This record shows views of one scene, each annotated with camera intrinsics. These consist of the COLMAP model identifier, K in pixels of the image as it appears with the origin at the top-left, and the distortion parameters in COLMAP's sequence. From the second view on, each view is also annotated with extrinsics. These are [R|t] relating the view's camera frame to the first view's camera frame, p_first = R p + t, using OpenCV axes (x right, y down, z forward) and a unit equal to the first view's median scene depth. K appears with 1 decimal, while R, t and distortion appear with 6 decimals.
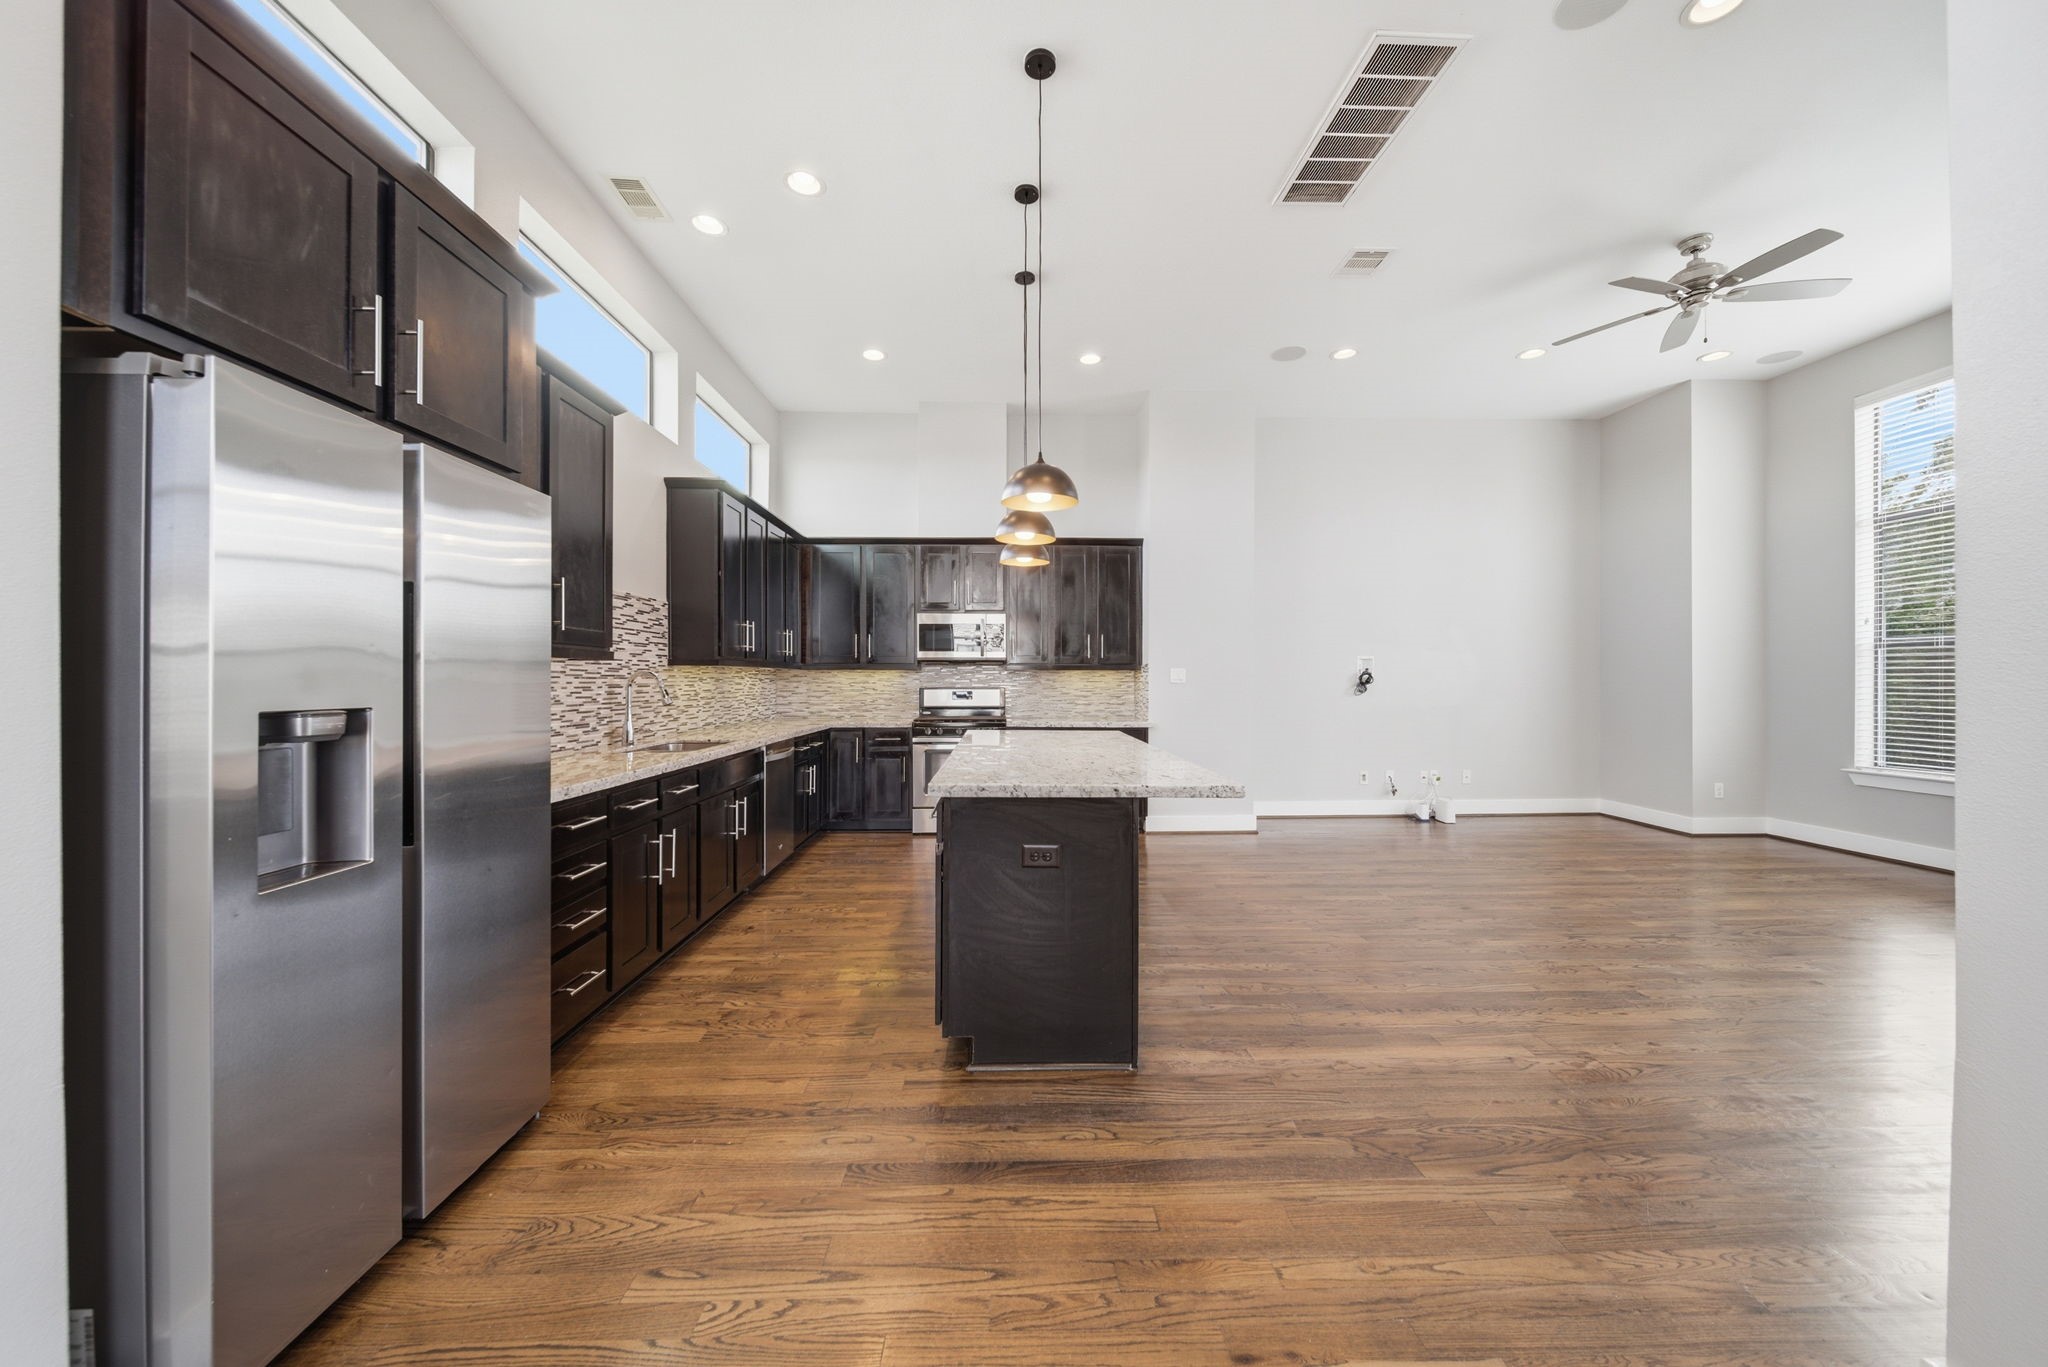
lens RADIAL K [[729.4, 0, 1024.0], [0, 729.4, 687.9], [0, 0, 1]] dist [-0.000385, -0.000520]
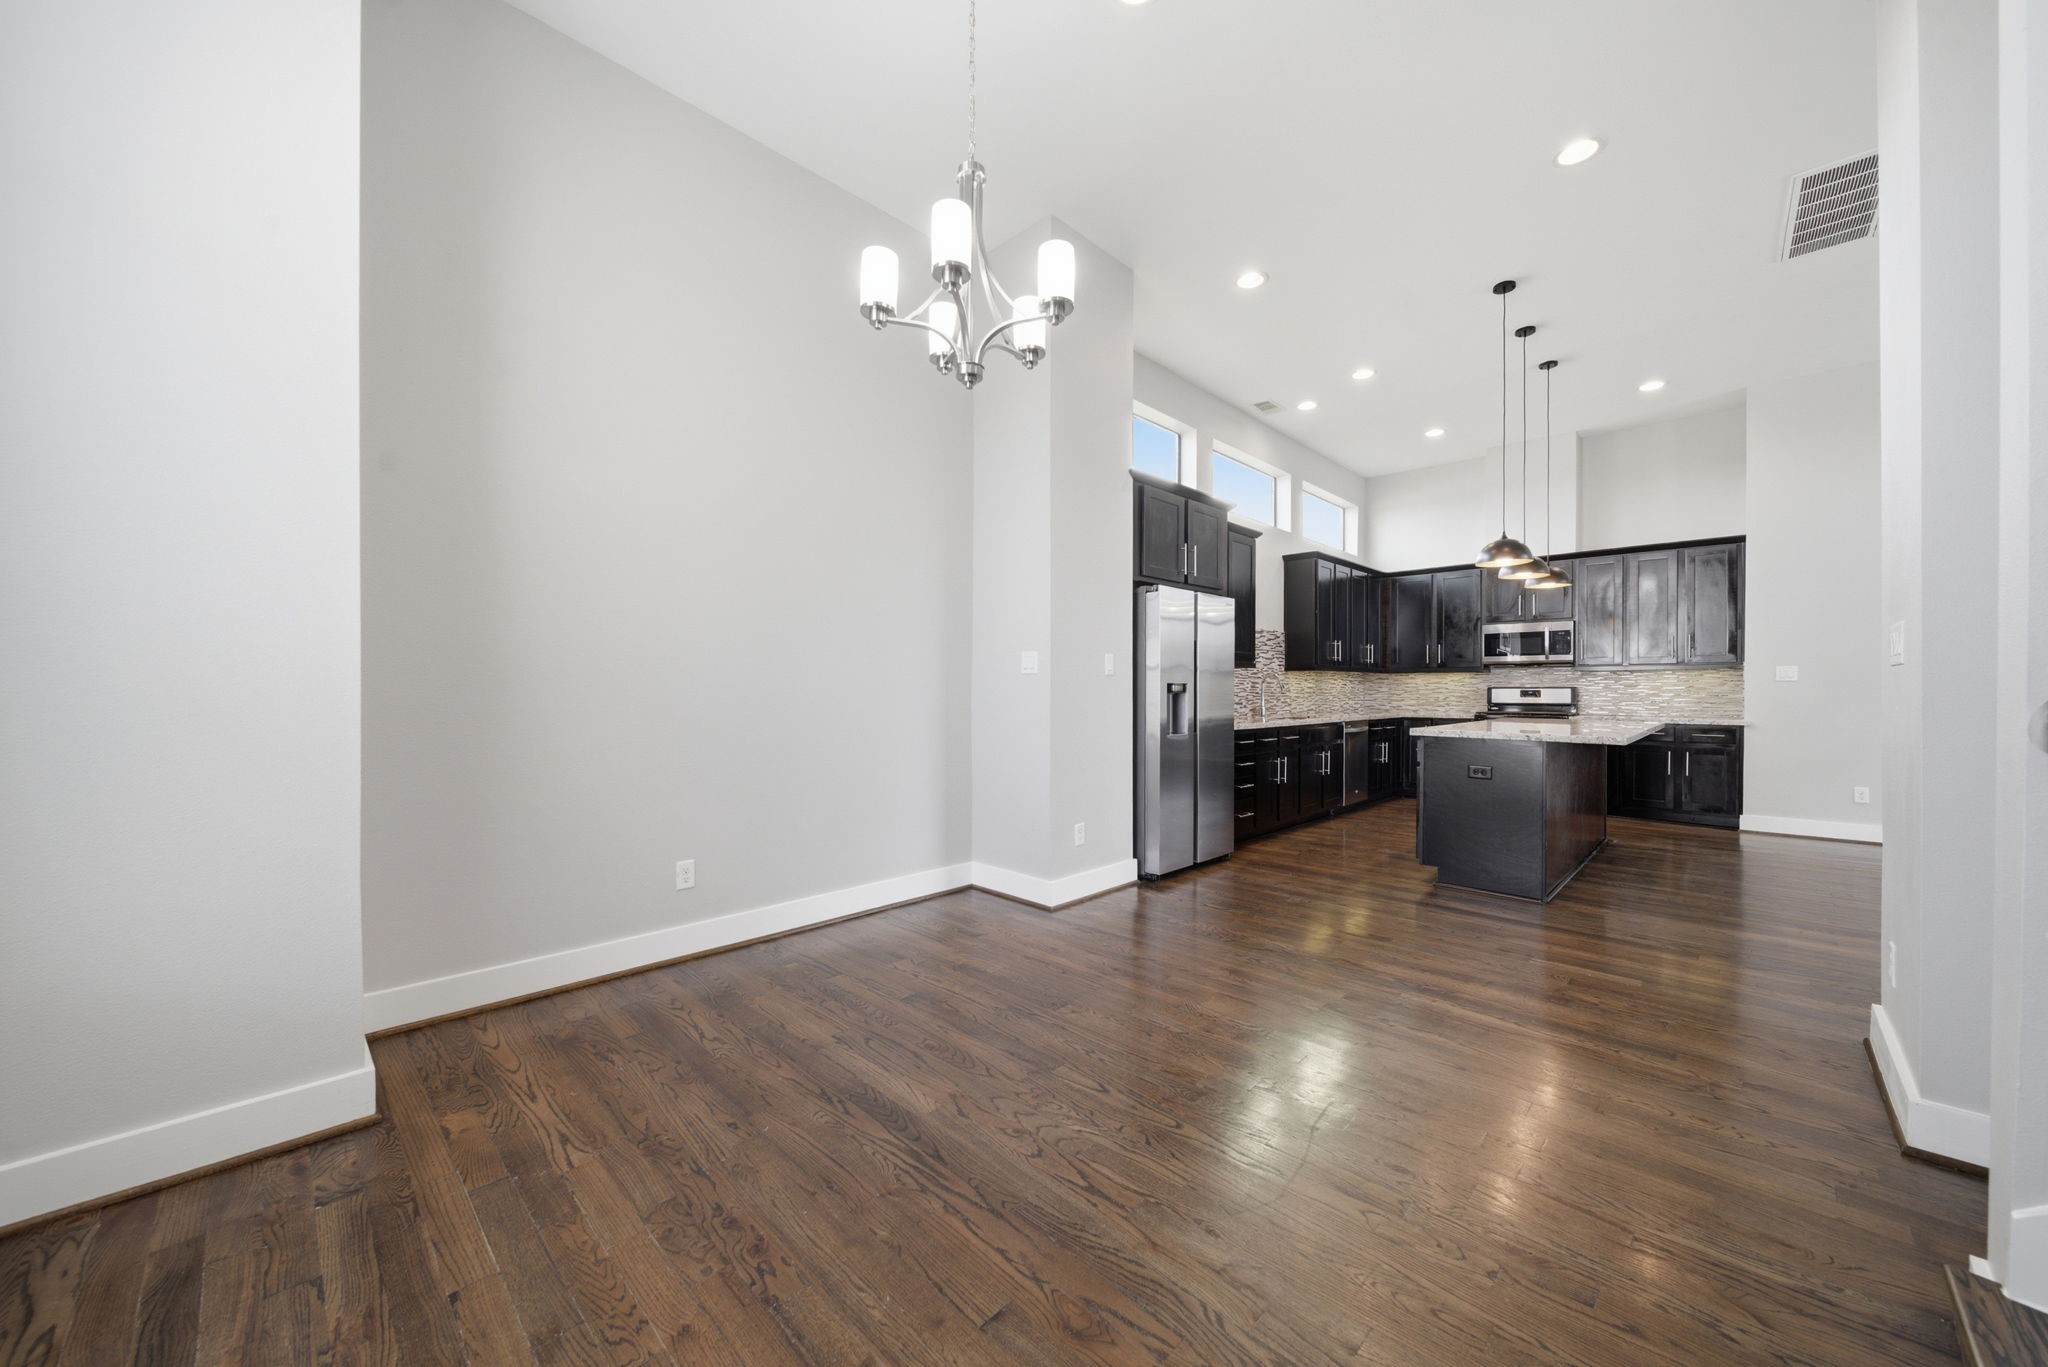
lens RADIAL K [[742.2, 0, 1024.4], [0, 742.2, 680.5], [0, 0, 1]] dist [0.001050, -0.000217]
pose [[0.697542, -0.009028, -0.716487, 0.284333], [-0.007724, 0.999768, -0.020118, 0.027477], [0.716502, 0.019567, 0.697310, -0.552931]]
